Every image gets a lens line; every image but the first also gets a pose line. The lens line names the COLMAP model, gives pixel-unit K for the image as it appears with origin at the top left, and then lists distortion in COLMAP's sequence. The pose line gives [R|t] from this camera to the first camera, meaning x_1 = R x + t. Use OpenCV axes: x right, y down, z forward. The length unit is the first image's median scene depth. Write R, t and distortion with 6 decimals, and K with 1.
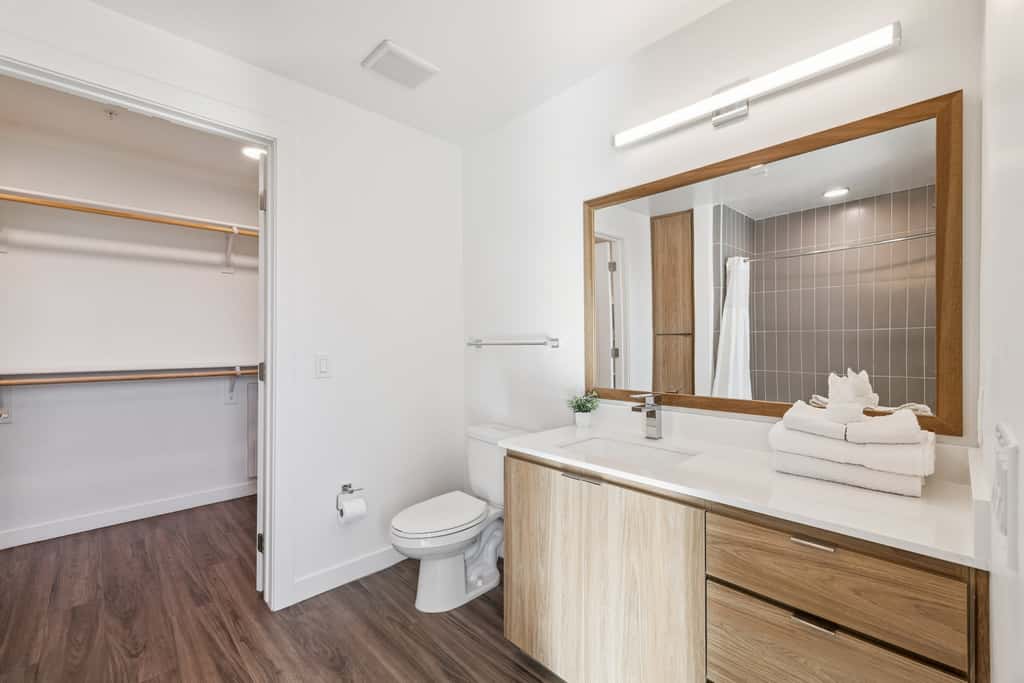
lens RADIAL K [[431.0, 0, 512.0], [0, 431.0, 341.5], [0, 0, 1]] dist [0.002067, 0.000344]
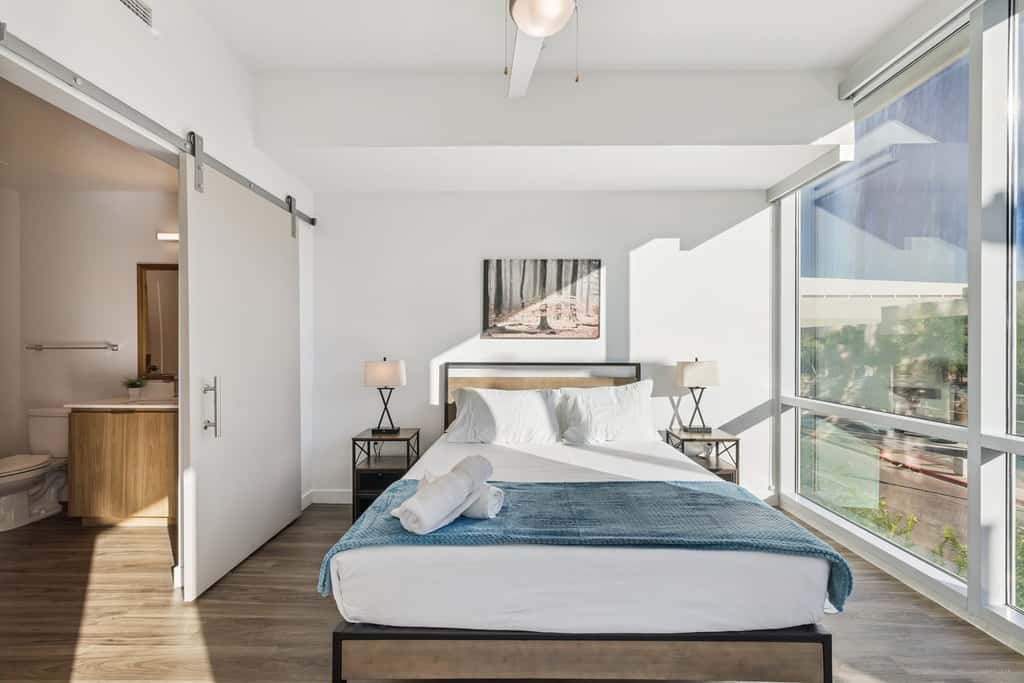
lens RADIAL K [[431.0, 0, 512.0], [0, 431.0, 341.5], [0, 0, 1]] dist [0.002067, 0.000344]
pose [[0.700897, 0.005698, 0.713240, -0.010671], [-0.004381, 0.999984, -0.003683, -0.023418], [-0.713249, -0.000544, 0.700910, -1.434055]]
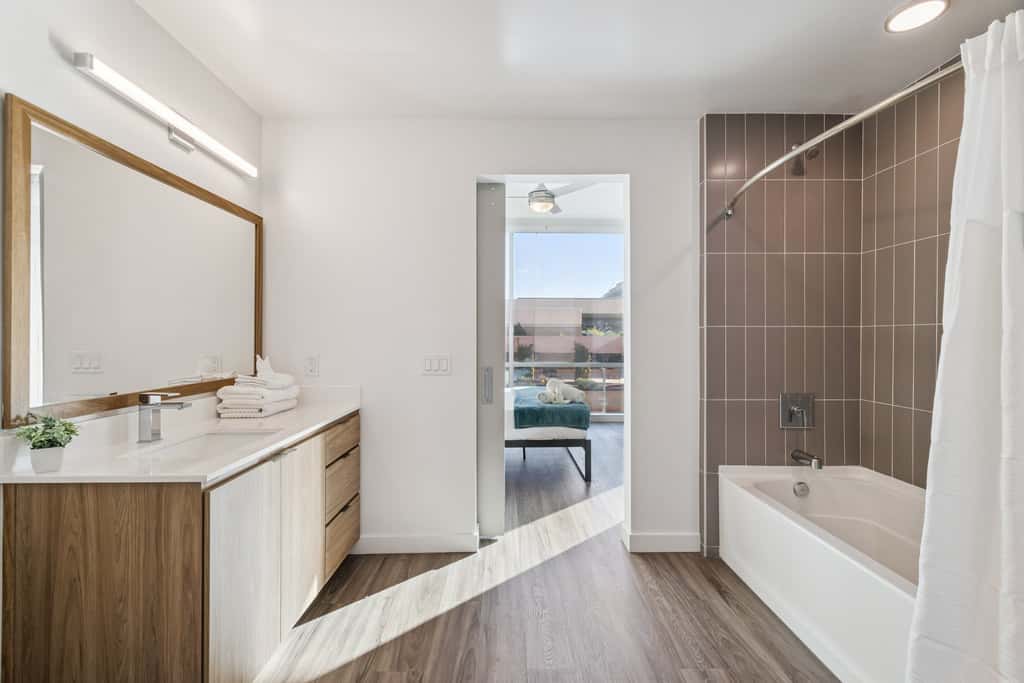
lens RADIAL K [[431.0, 0, 512.0], [0, 431.0, 341.5], [0, 0, 1]] dist [0.002067, 0.000344]
pose [[-0.706133, -0.004013, 0.708068, -0.876173], [-0.009357, 0.999950, -0.003664, 0.010353], [-0.708017, -0.009212, -0.706135, 1.091327]]
